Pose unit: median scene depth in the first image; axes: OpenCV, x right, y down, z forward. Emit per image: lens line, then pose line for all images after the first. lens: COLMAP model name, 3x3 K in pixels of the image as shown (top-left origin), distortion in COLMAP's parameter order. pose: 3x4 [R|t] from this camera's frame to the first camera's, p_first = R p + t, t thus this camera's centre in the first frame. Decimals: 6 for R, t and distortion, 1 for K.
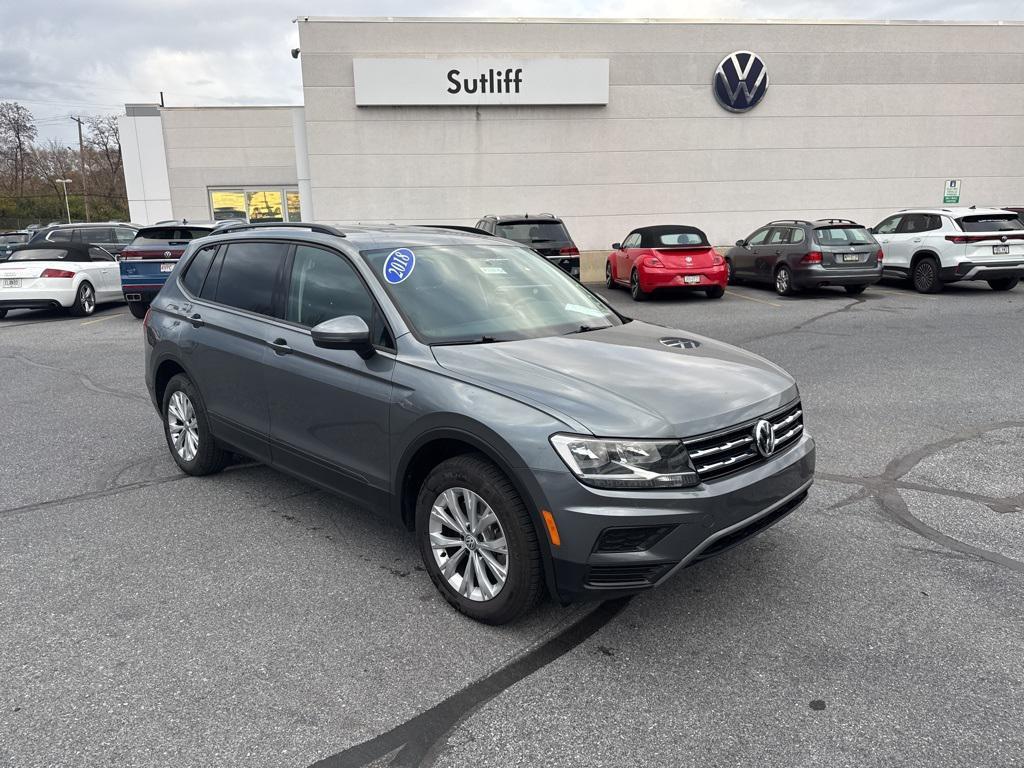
lens RADIAL K [[723.2, 0, 509.6], [0, 723.2, 387.1], [0, 0, 1]] dist [0.032166, -0.041711]
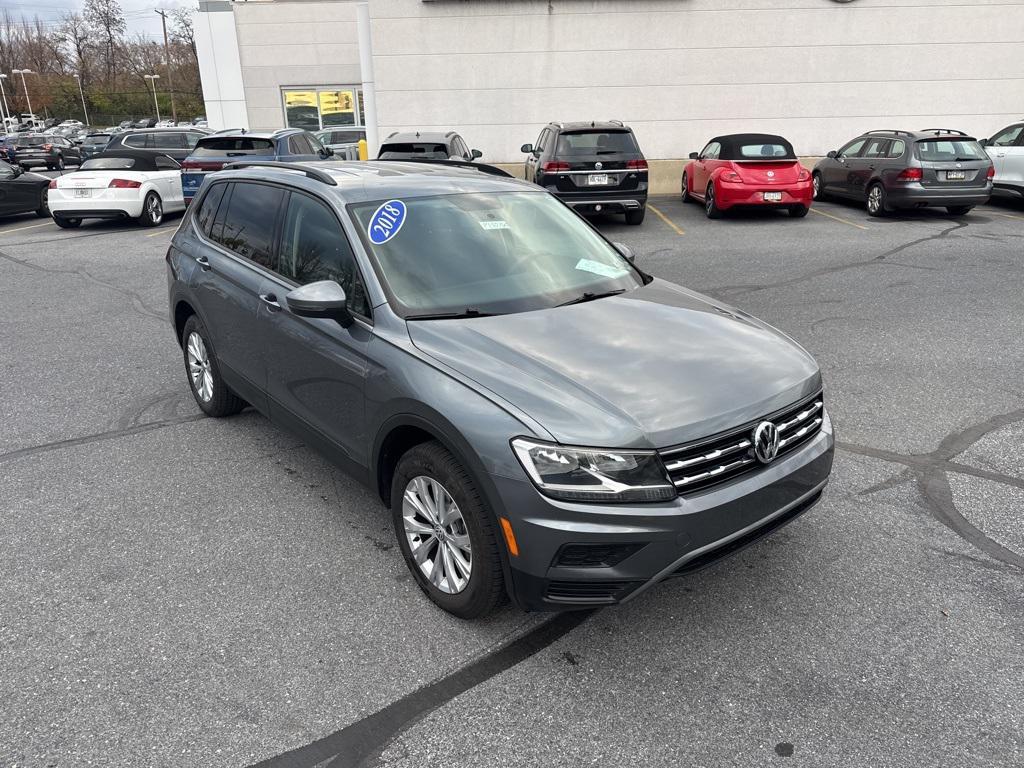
lens RADIAL K [[723.2, 0, 506.1], [0, 723.2, 388.5], [0, 0, 1]] dist [0.032166, -0.041711]
pose [[0.993208, 0.042607, -0.108270, 0.084050], [-0.027905, 0.990610, 0.133843, -0.067661], [0.112956, -0.129912, 0.985070, 0.064103]]
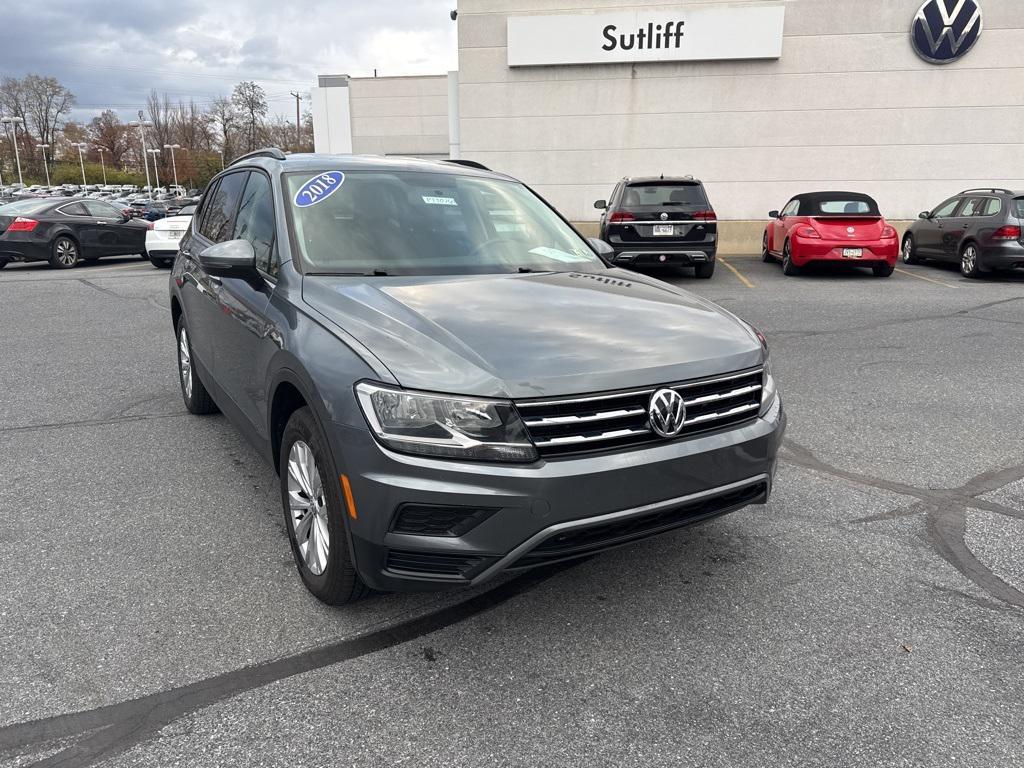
lens RADIAL K [[723.2, 0, 515.2], [0, 723.2, 387.4], [0, 0, 1]] dist [0.032166, -0.041711]
pose [[0.968757, 0.077851, -0.235475, 0.242538], [-0.070196, 0.996701, 0.040733, 0.015941], [0.237869, -0.022931, 0.971027, 0.148795]]
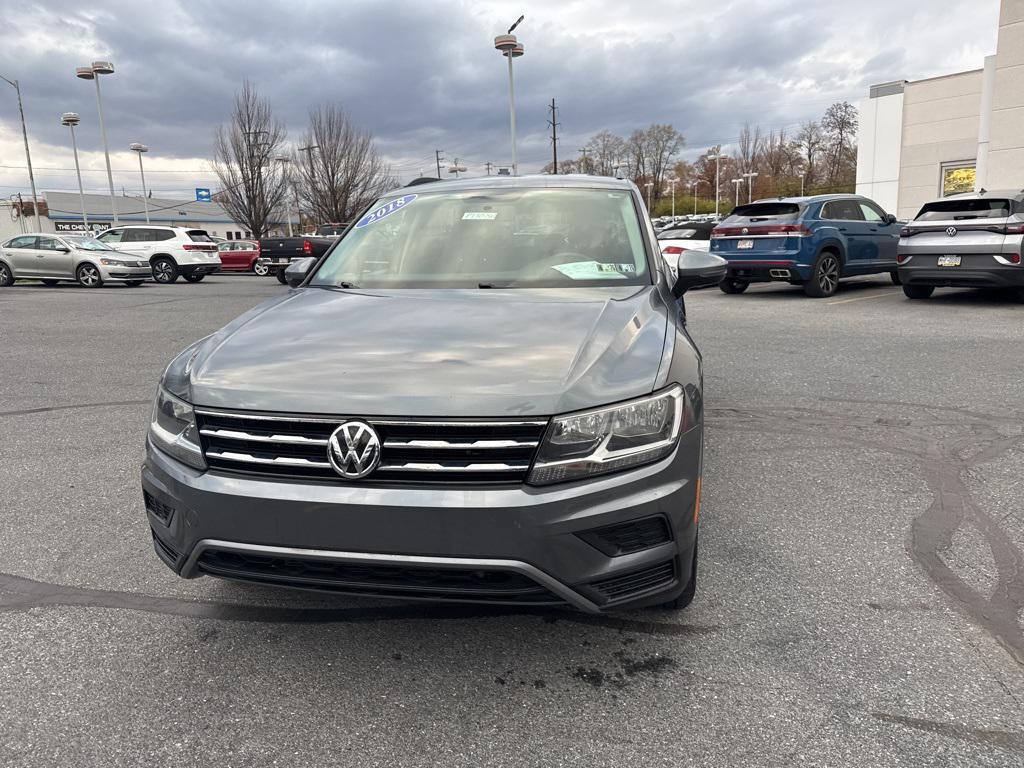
lens RADIAL K [[723.2, 0, 505.6], [0, 723.2, 375.2], [0, 0, 1]] dist [0.032166, -0.041711]
pose [[0.530344, 0.153332, -0.833801, 0.618962], [-0.153803, 0.984590, 0.083234, -0.045300], [0.833714, 0.084098, 0.545754, 0.490827]]
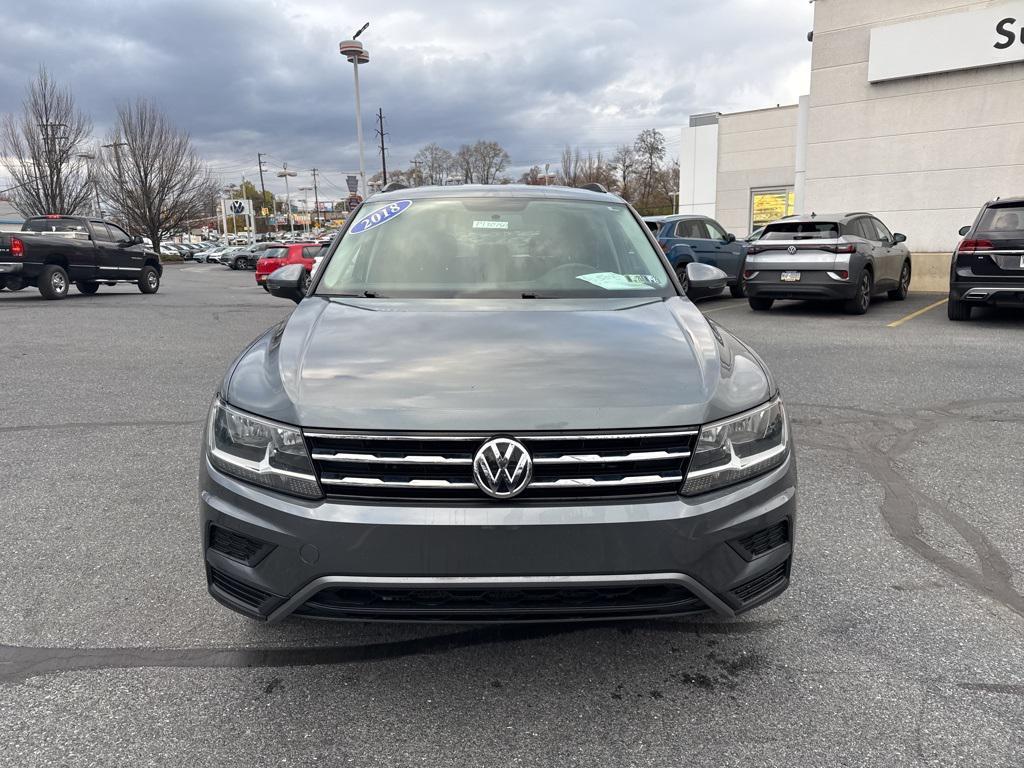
lens RADIAL K [[723.2, 0, 505.2], [0, 723.2, 377.8], [0, 0, 1]] dist [0.032166, -0.041711]
pose [[0.710754, 0.130279, -0.691272, 0.497176], [-0.145470, 0.988680, 0.036759, -0.017927], [0.688235, 0.074432, 0.721659, 0.361387]]
